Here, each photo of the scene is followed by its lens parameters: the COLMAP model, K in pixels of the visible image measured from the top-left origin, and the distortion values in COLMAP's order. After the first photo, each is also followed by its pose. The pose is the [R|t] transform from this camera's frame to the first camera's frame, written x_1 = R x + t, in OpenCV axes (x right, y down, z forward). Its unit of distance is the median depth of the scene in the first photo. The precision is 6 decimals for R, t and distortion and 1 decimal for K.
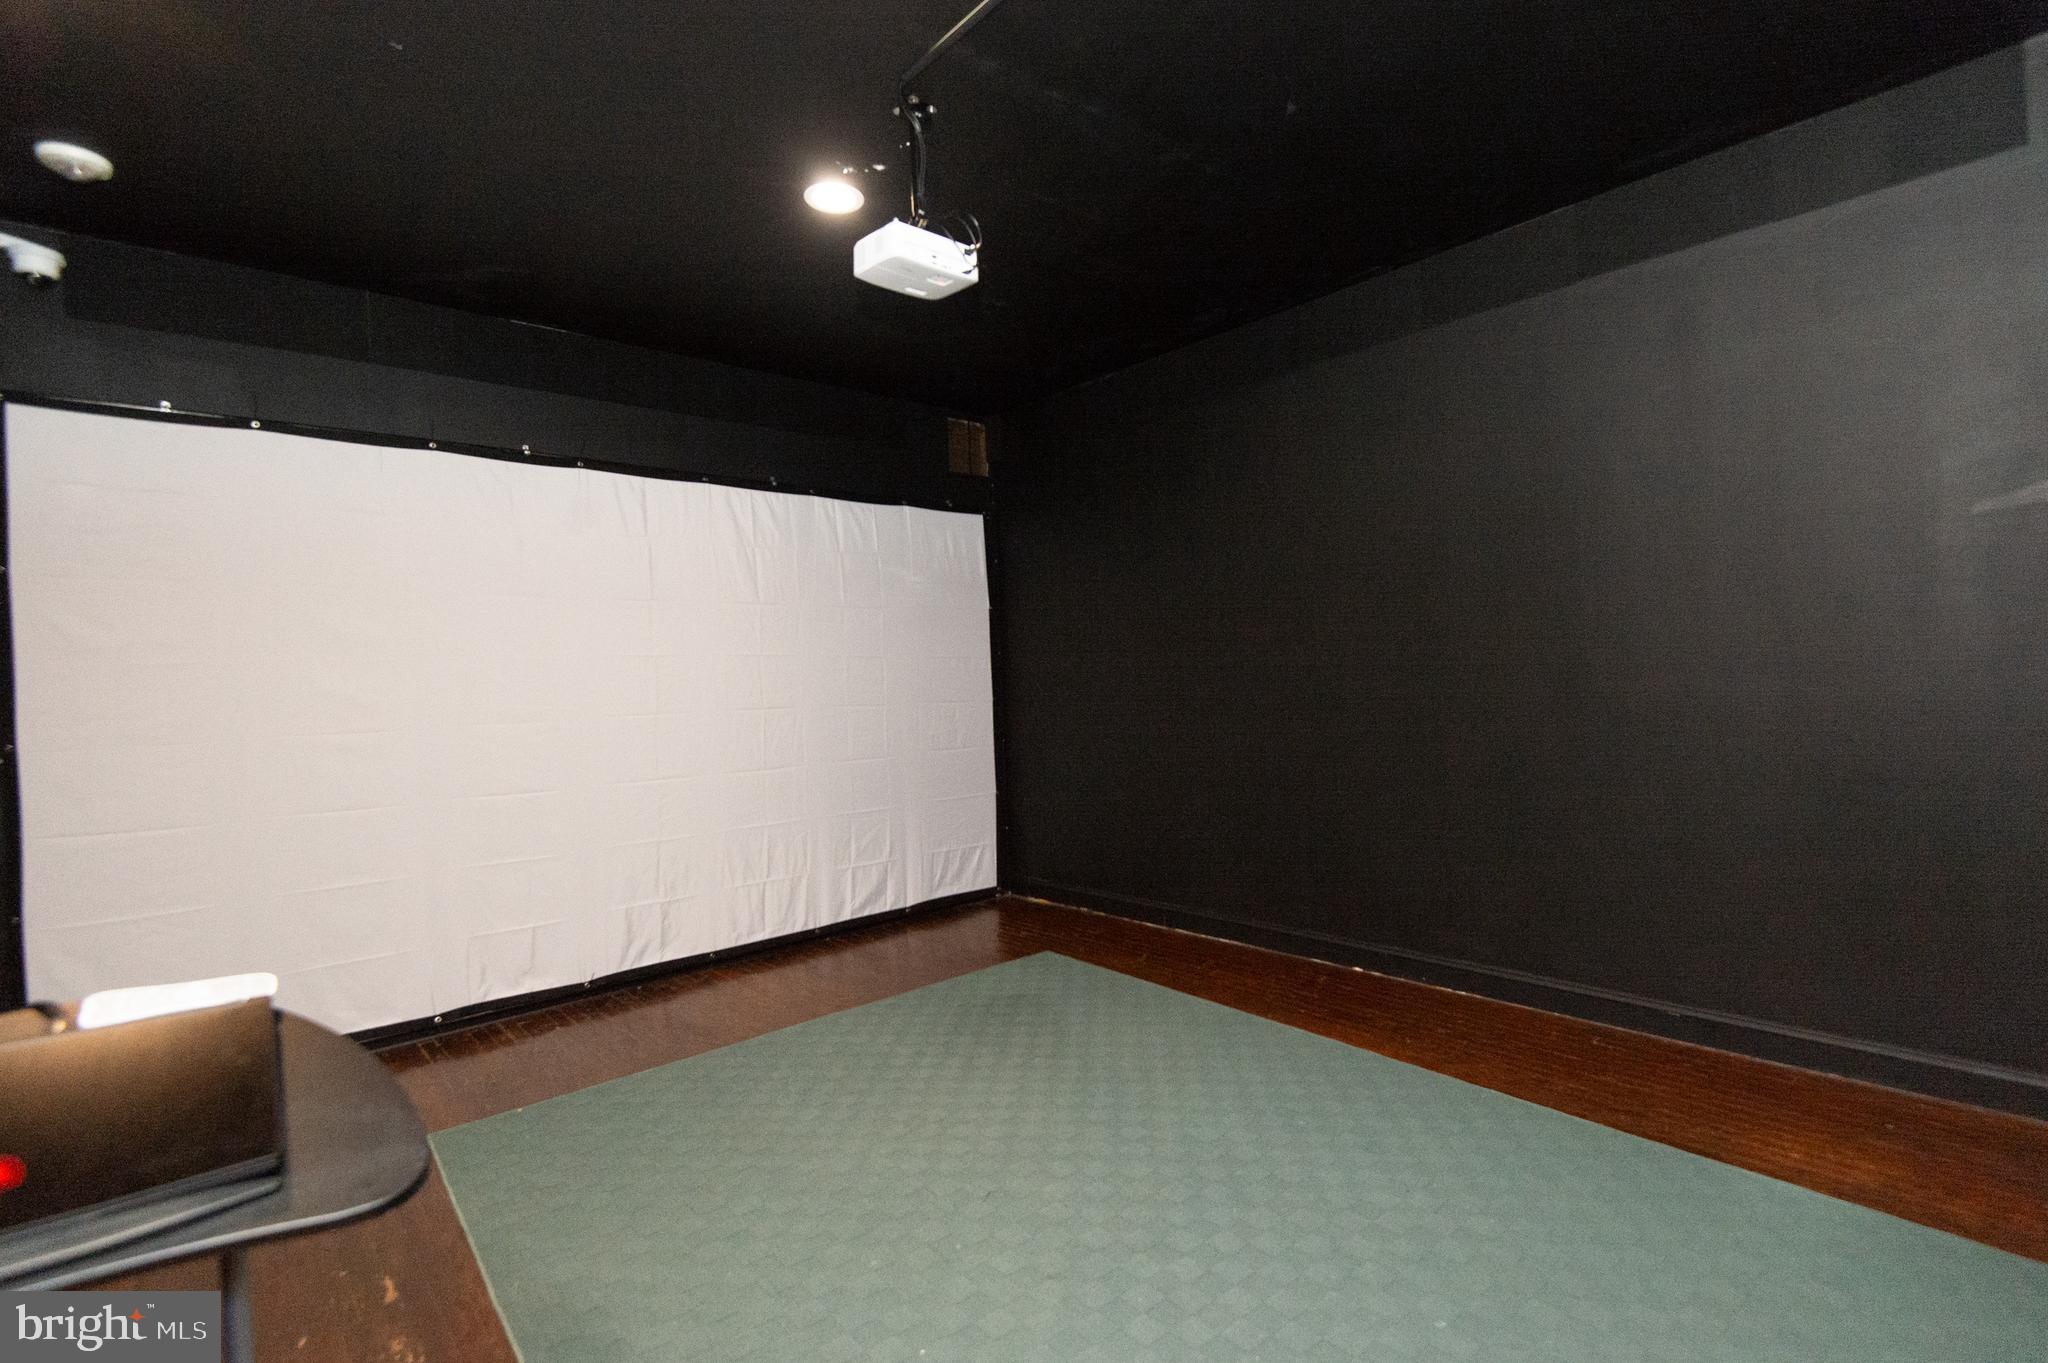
lens RADIAL K [[932.7, 0, 1056.5], [0, 932.7, 673.3], [0, 0, 1]] dist [0.090898, -0.029643]
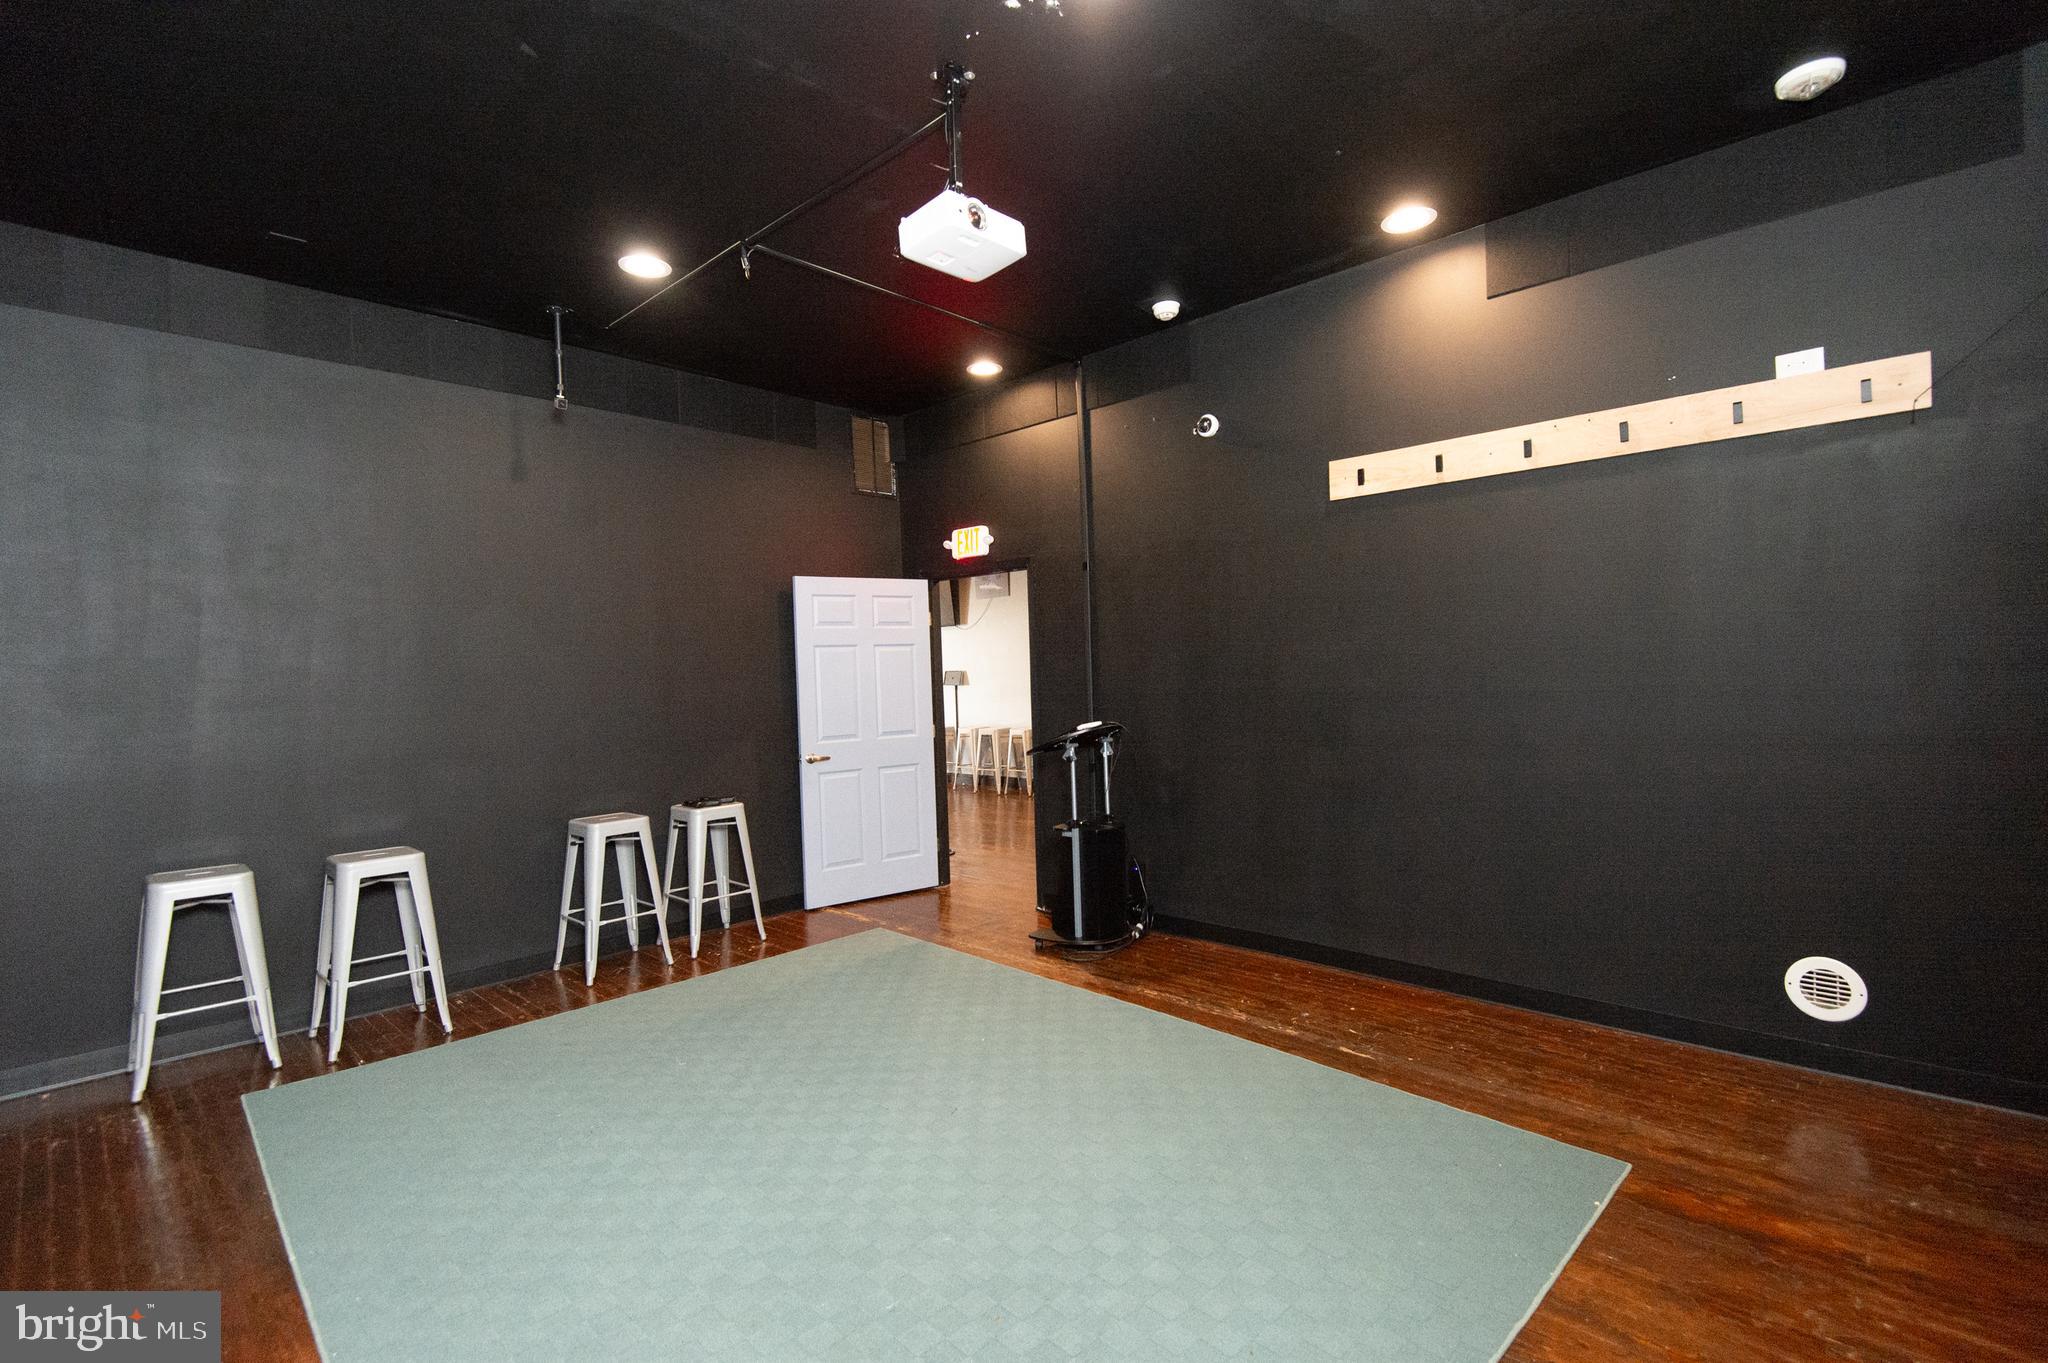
lens RADIAL K [[947.4, 0, 1031.9], [0, 947.4, 676.7], [0, 0, 1]] dist [0.040173, -0.031412]
pose [[-0.995844, 0.071639, -0.056237, -0.069797], [0.071224, 0.997416, 0.009357, 0.007777], [0.056762, 0.005313, -0.998374, 1.060202]]
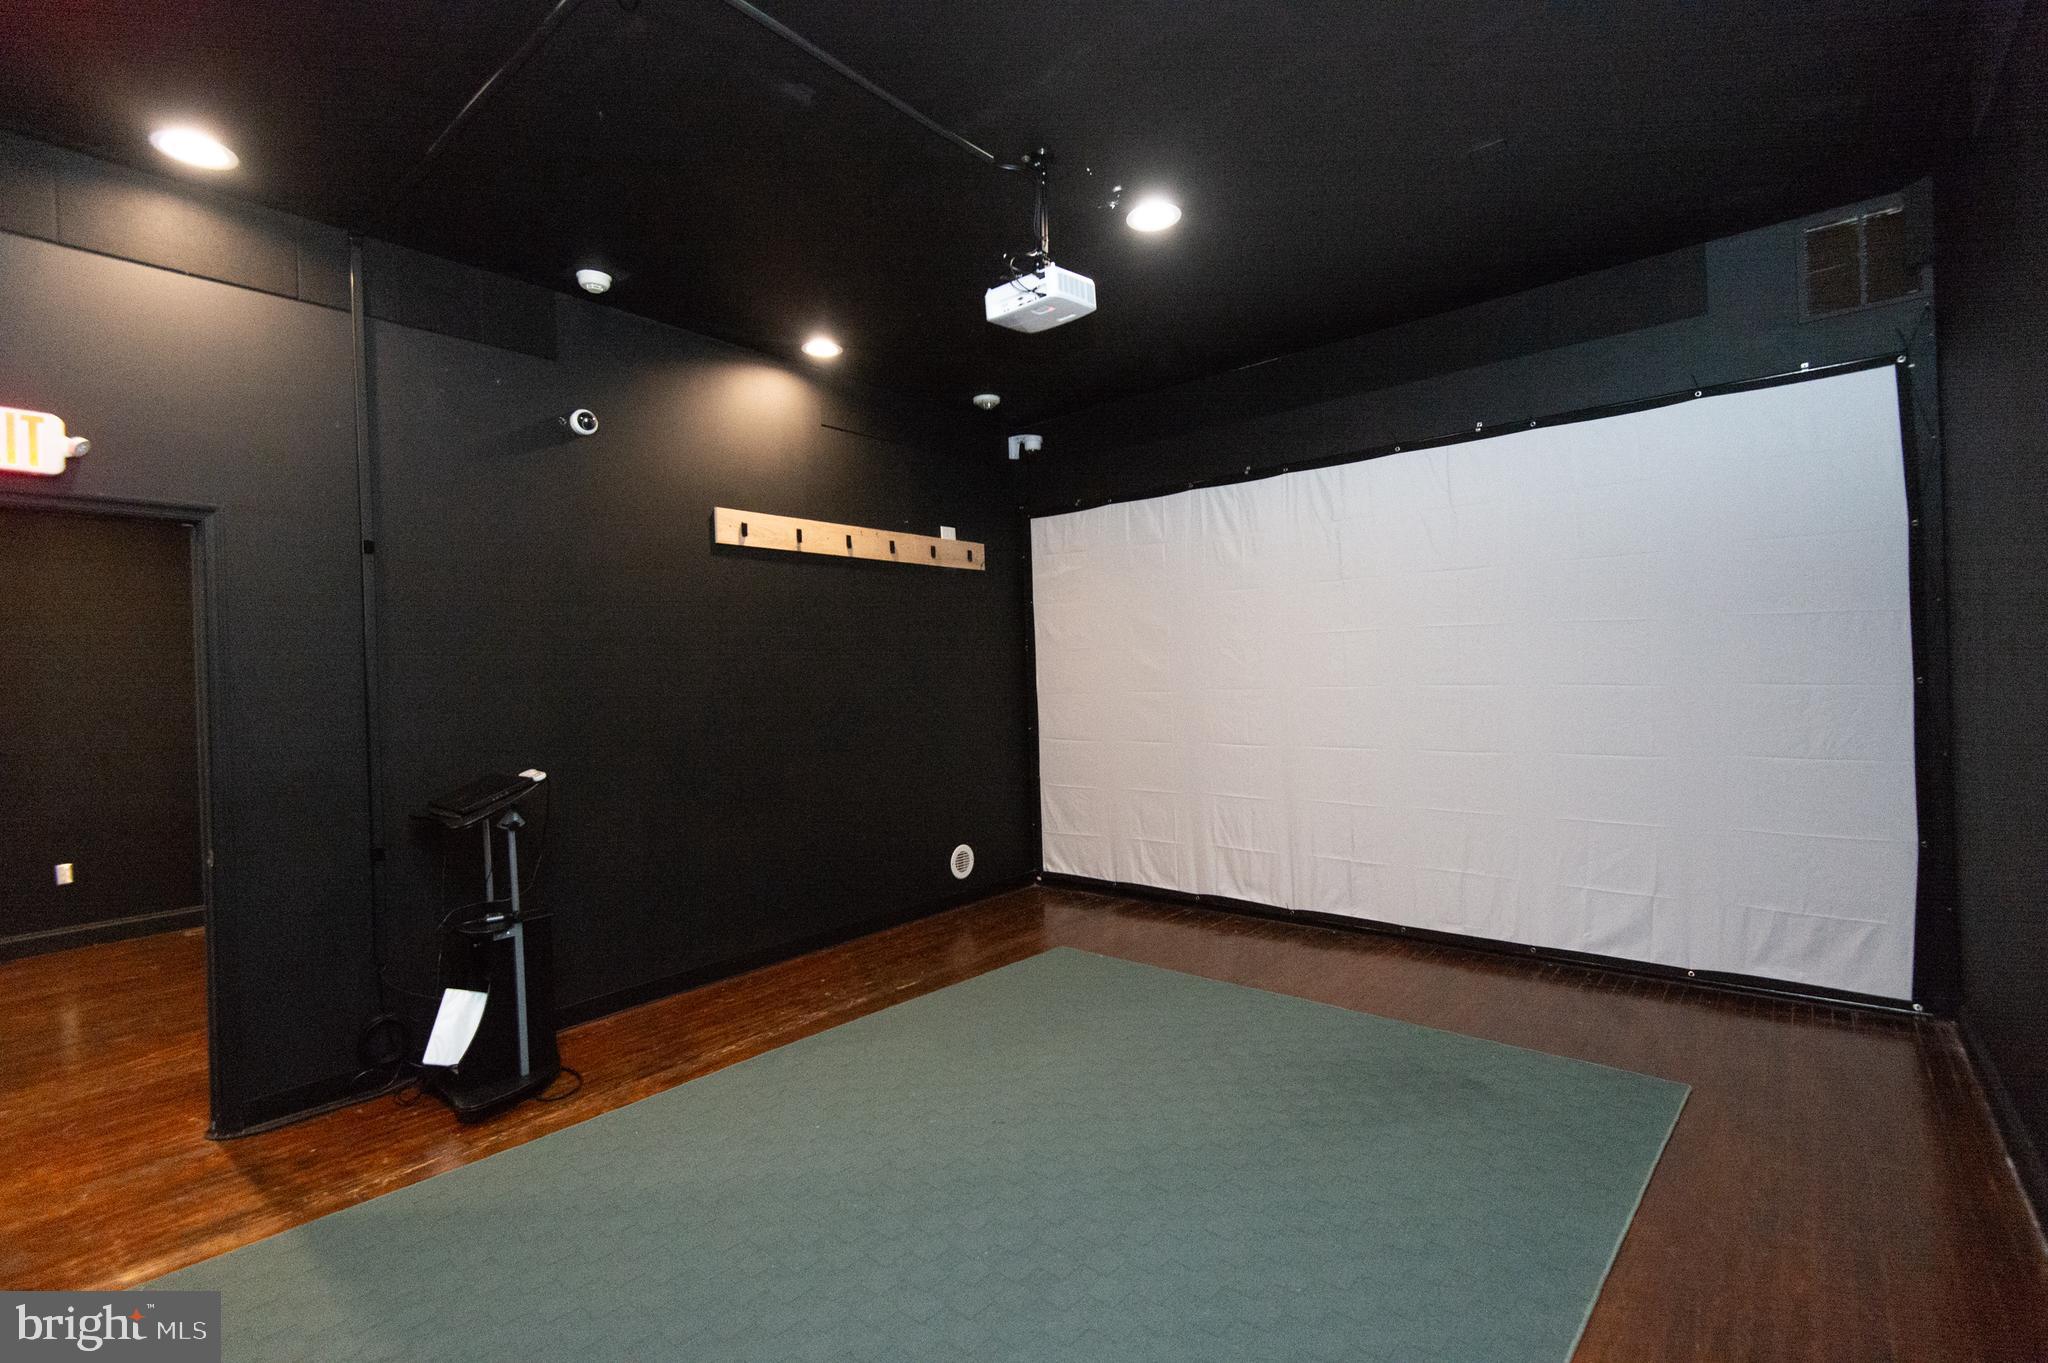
lens RADIAL K [[947.4, 0, 1031.9], [0, 947.4, 676.7], [0, 0, 1]] dist [0.040173, -0.031412]
pose [[0.149028, 0.034269, -0.988239, 0.517692], [0.029335, 0.998806, 0.039059, -0.017770], [0.988398, -0.034811, 0.147845, 0.436620]]
